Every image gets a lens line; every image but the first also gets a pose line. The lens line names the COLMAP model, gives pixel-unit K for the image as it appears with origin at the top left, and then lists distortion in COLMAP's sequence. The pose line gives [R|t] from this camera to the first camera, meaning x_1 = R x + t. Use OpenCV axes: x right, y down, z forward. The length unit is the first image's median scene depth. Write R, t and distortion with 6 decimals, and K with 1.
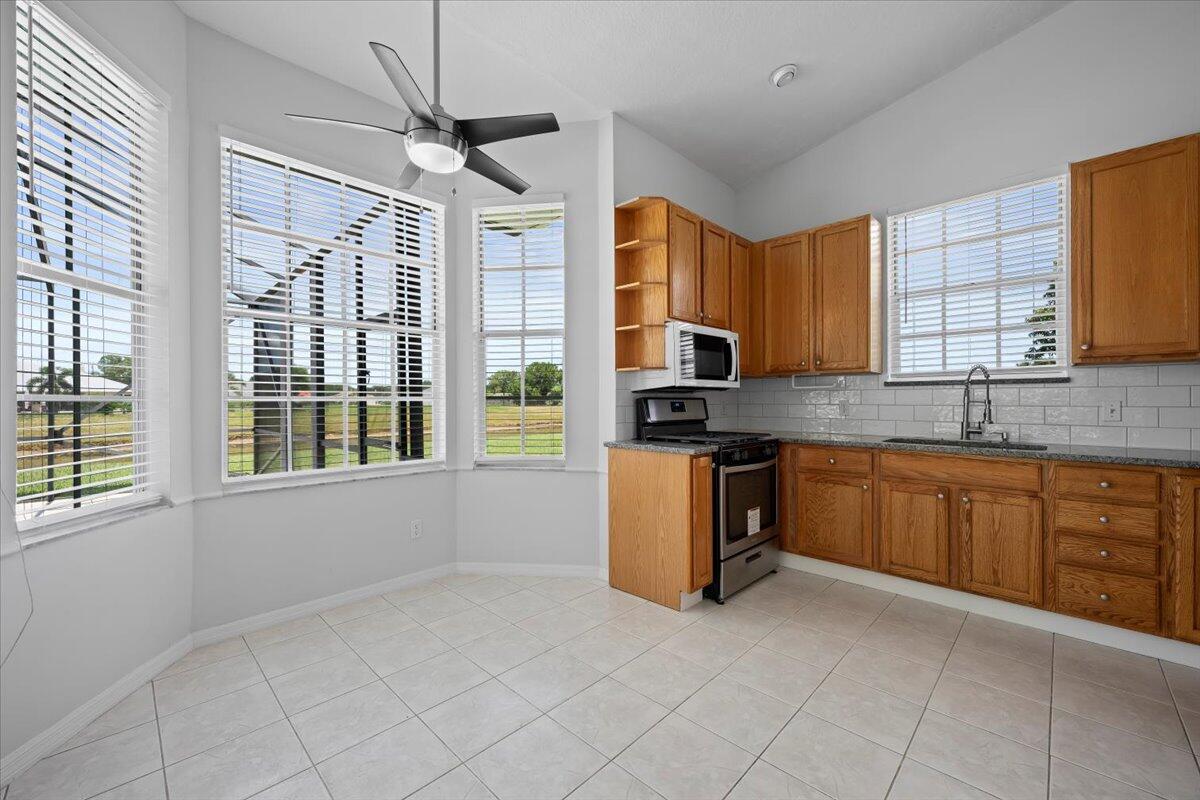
lens RADIAL K [[480.4, 0, 600.0], [0, 480.4, 400.0], [0, 0, 1]] dist [-0.000573, -0.000016]
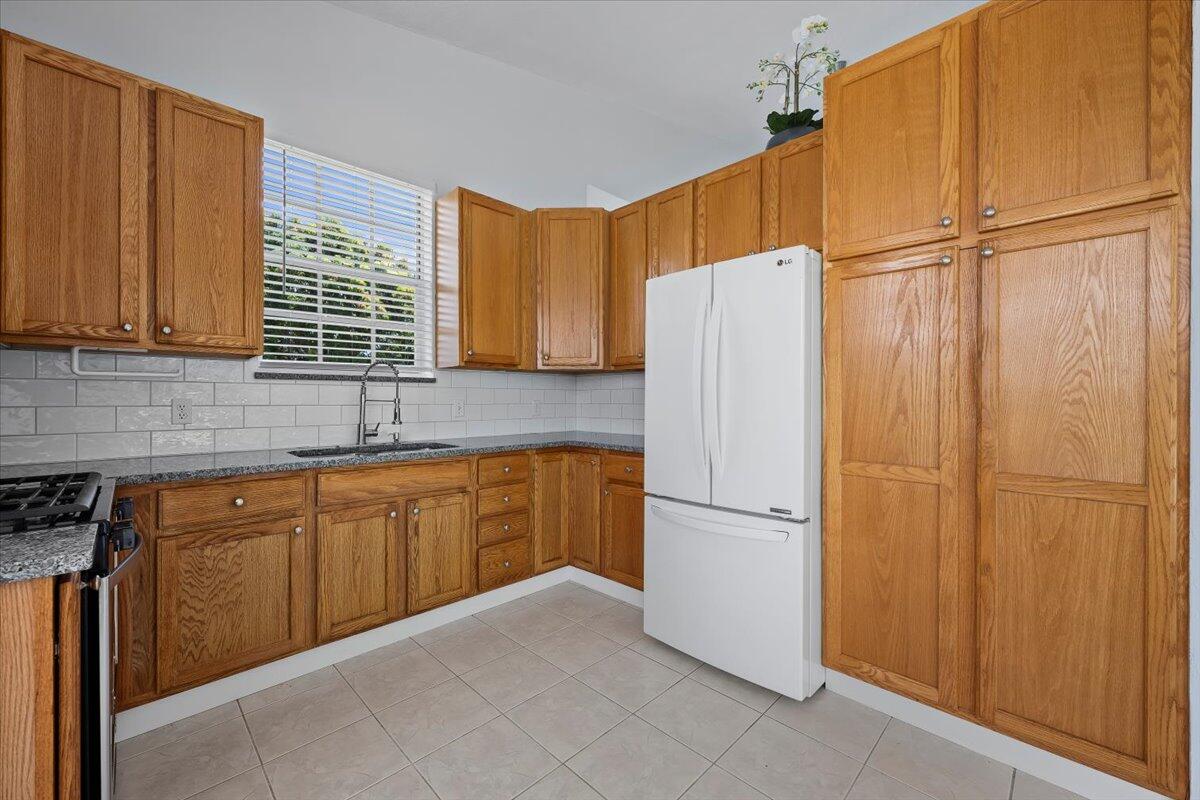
lens RADIAL K [[480.4, 0, 600.0], [0, 480.4, 400.0], [0, 0, 1]] dist [-0.000573, -0.000016]
pose [[0.008681, 0.000205, 0.999962, -0.115454], [0.000986, 0.999999, -0.000213, 0.003027], [-0.999962, 0.000987, 0.008681, 0.624514]]
